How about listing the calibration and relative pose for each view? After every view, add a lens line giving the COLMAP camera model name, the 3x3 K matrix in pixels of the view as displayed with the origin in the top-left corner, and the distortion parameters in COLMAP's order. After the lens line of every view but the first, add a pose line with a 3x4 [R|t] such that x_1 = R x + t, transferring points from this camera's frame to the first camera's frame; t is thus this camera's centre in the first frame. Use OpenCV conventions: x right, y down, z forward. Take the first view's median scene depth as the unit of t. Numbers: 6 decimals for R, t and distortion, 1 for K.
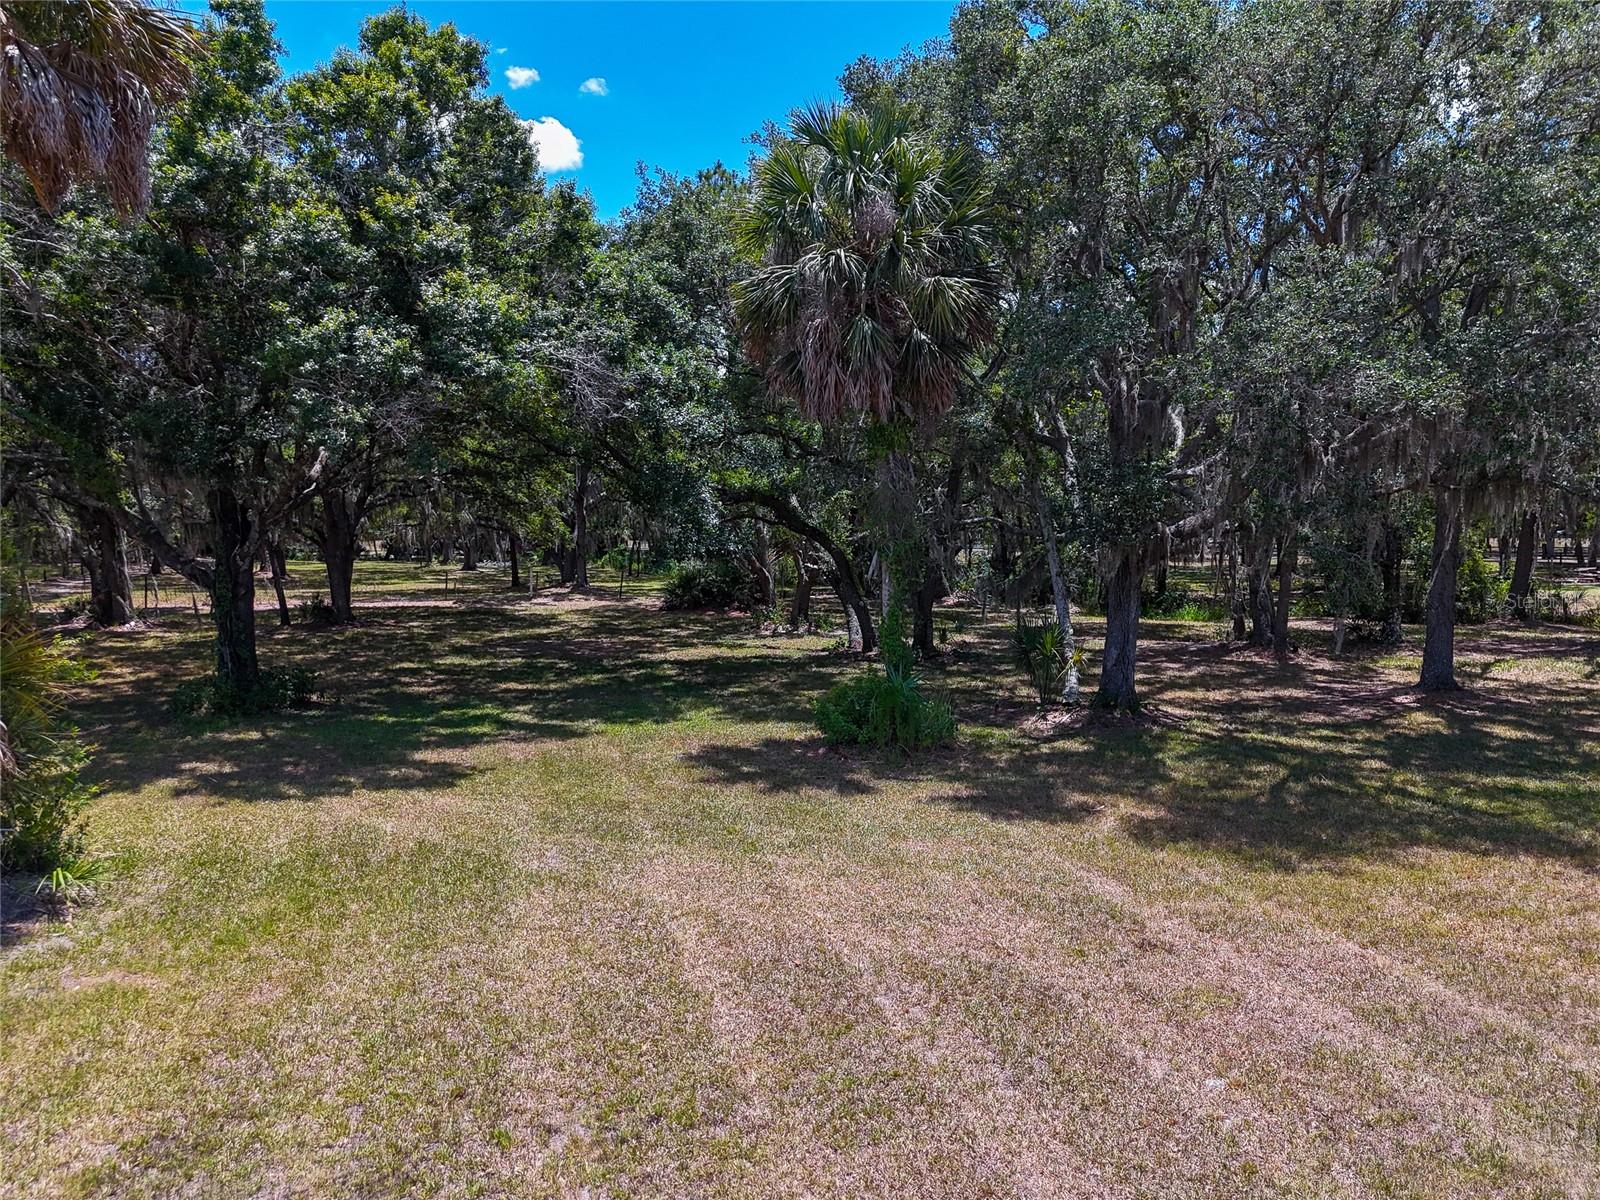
lens RADIAL K [[1169.1, 0, 800.0], [0, 1169.1, 600.0], [0, 0, 1]] dist [0.116567, -0.169559]
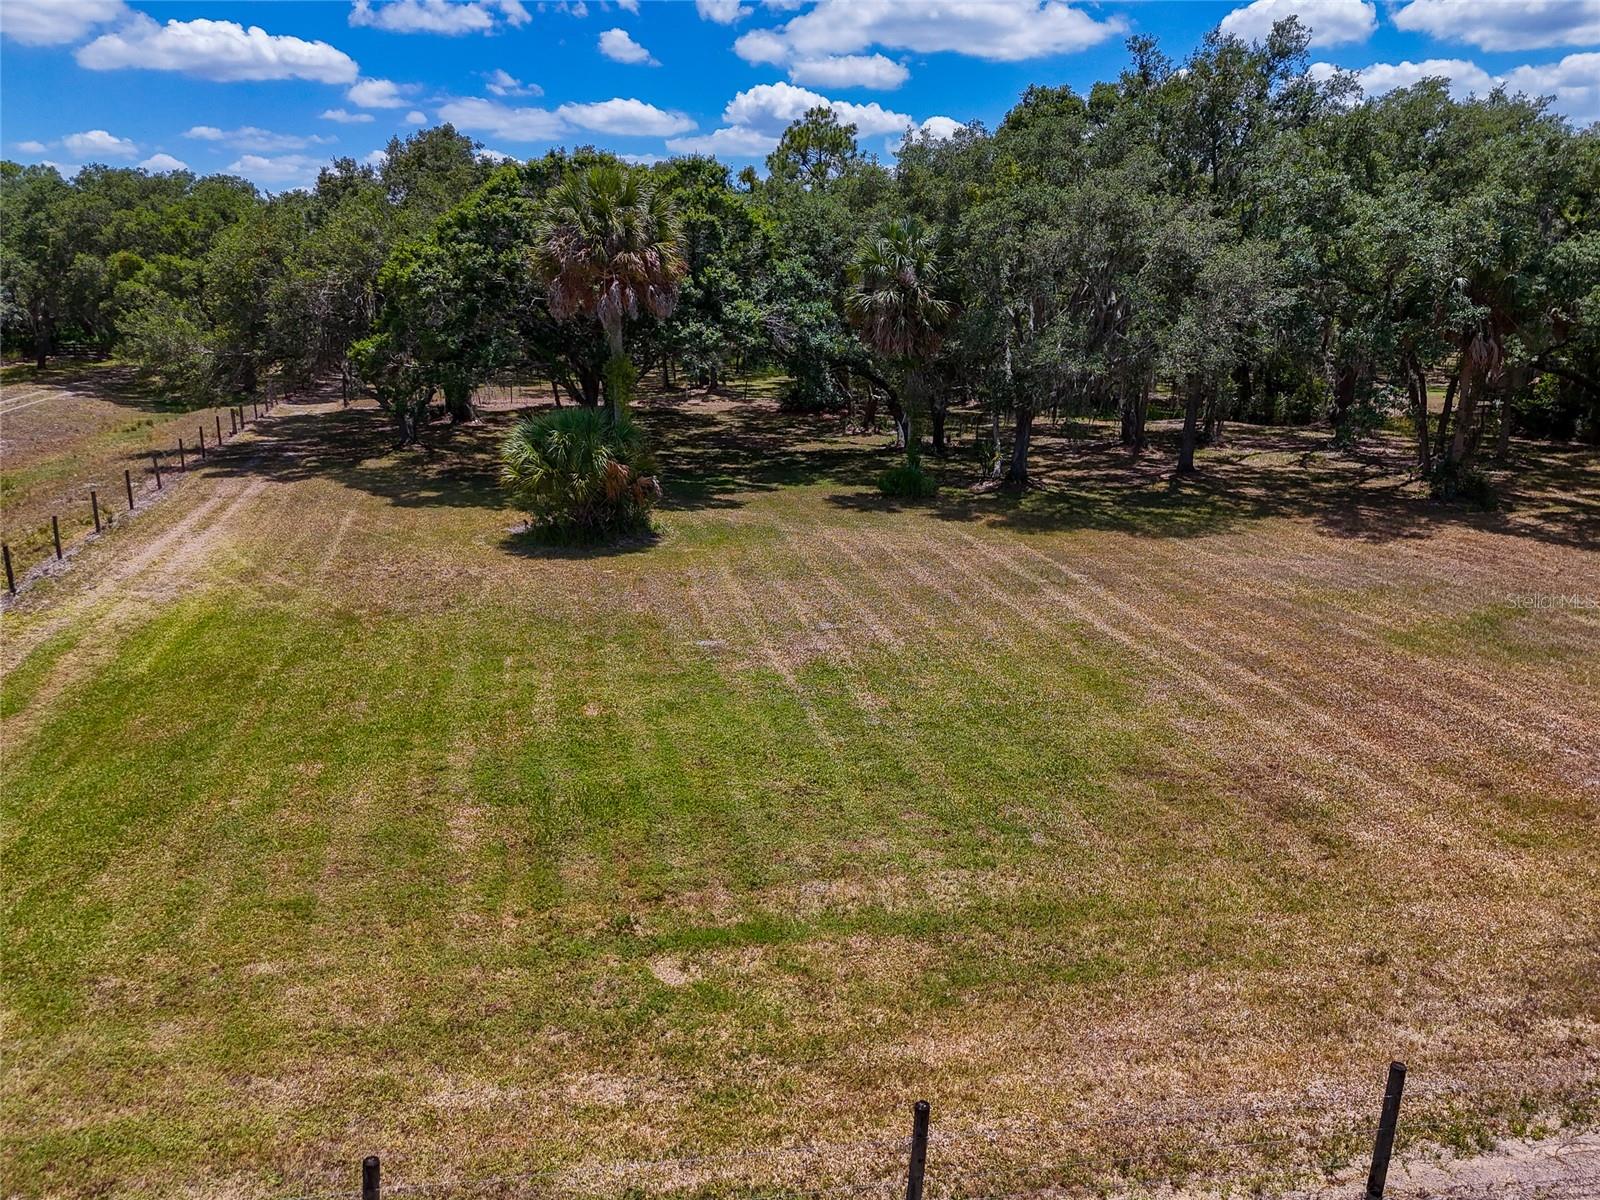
lens RADIAL K [[1169.1, 0, 800.0], [0, 1169.1, 600.0], [0, 0, 1]] dist [0.116567, -0.169559]
pose [[0.998618, 0.015994, -0.050062, -0.019514], [-0.005706, 0.979931, 0.199254, -0.123294], [0.052244, -0.198693, 0.978668, -1.211748]]
